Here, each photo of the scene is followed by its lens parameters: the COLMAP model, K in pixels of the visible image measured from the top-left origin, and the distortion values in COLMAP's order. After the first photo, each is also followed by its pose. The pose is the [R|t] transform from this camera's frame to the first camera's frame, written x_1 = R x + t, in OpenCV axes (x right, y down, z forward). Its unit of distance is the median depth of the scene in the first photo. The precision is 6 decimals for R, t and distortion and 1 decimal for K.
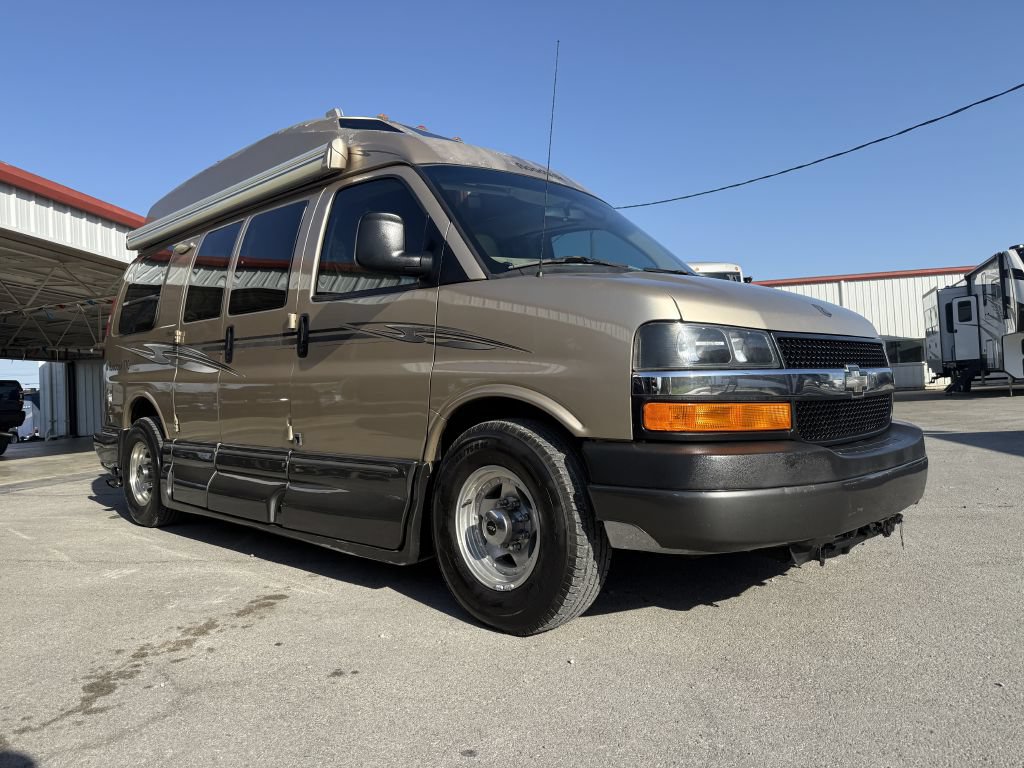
lens RADIAL K [[736.8, 0, 512.0], [0, 736.8, 384.0], [0, 0, 1]] dist [0.097646, -0.144442]
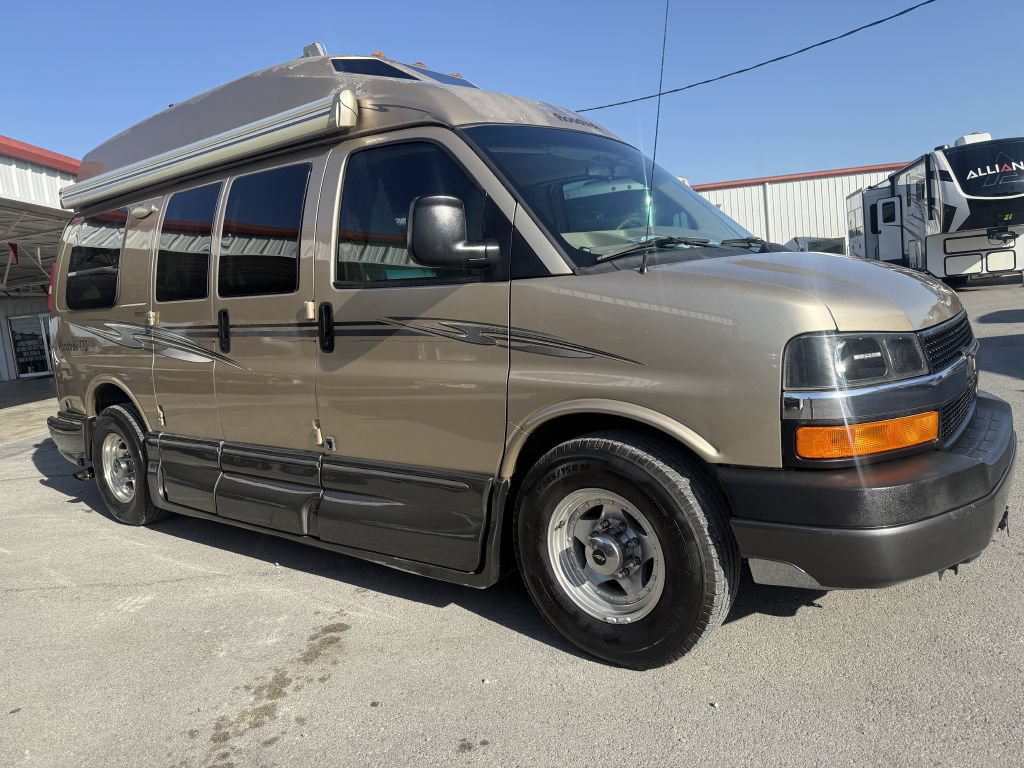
lens RADIAL K [[733.0, 0, 512.0], [0, 733.0, 384.0], [0, 0, 1]] dist [0.089987, -0.140822]
pose [[0.992722, -0.062000, 0.103241, -0.174790], [0.048622, 0.990660, 0.127393, -0.110128], [-0.110175, -0.121446, 0.986465, 0.122669]]
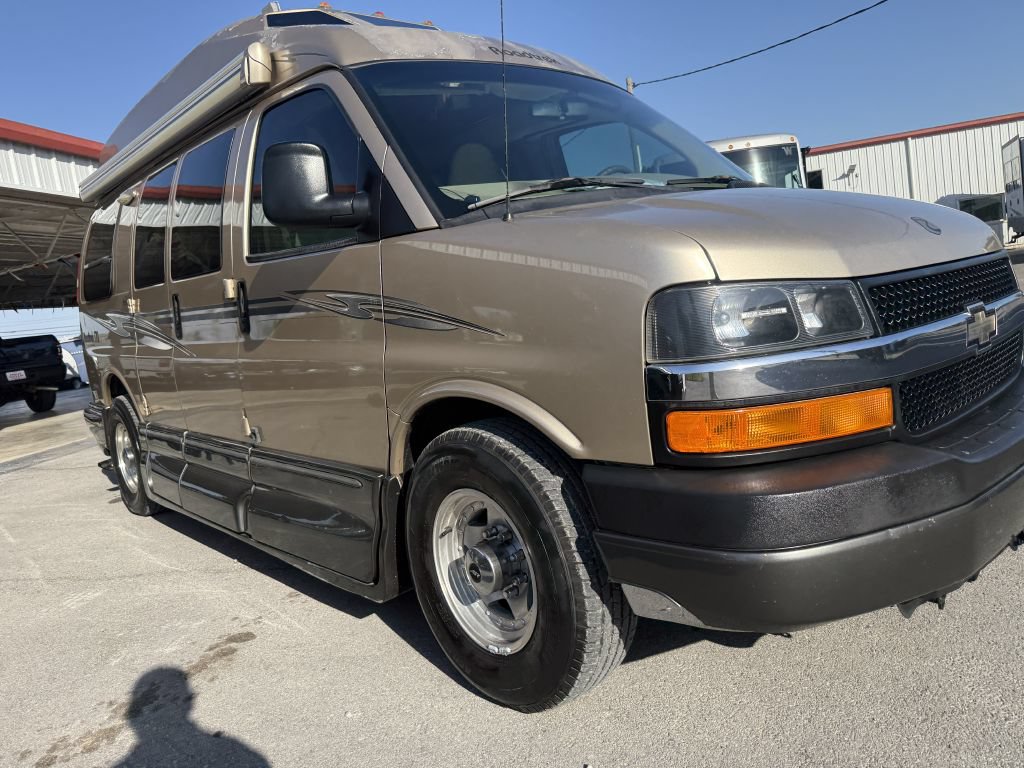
lens RADIAL K [[738.9, 0, 518.9], [0, 738.9, 382.6], [0, 0, 1]] dist [0.044684, -0.054906]
pose [[0.993959, -0.082662, -0.072197, 0.069253], [0.091777, 0.986759, 0.133733, -0.071810], [0.060186, -0.139551, 0.988384, 0.243686]]
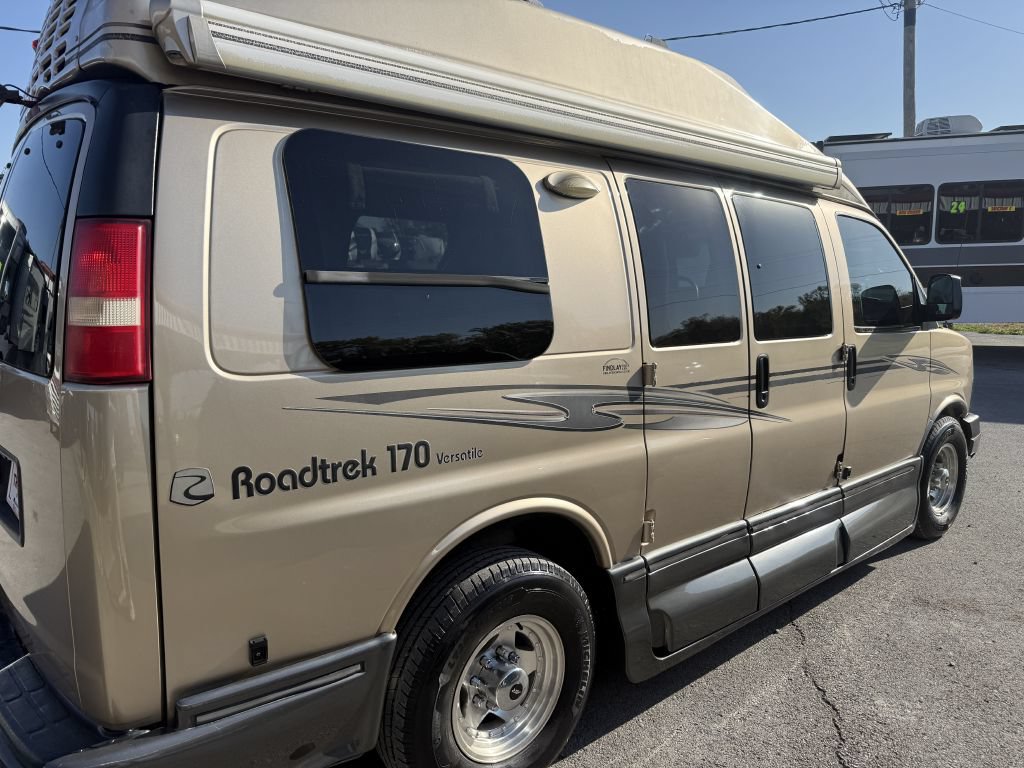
lens RADIAL K [[736.1, 0, 518.8], [0, 736.1, 383.5], [0, 0, 1]] dist [0.048380, -0.060672]
pose [[0.074078, -0.094809, 0.992735, -1.393961], [0.006755, 0.995495, 0.094569, -0.152033], [-0.997230, -0.000299, 0.074384, 1.501252]]
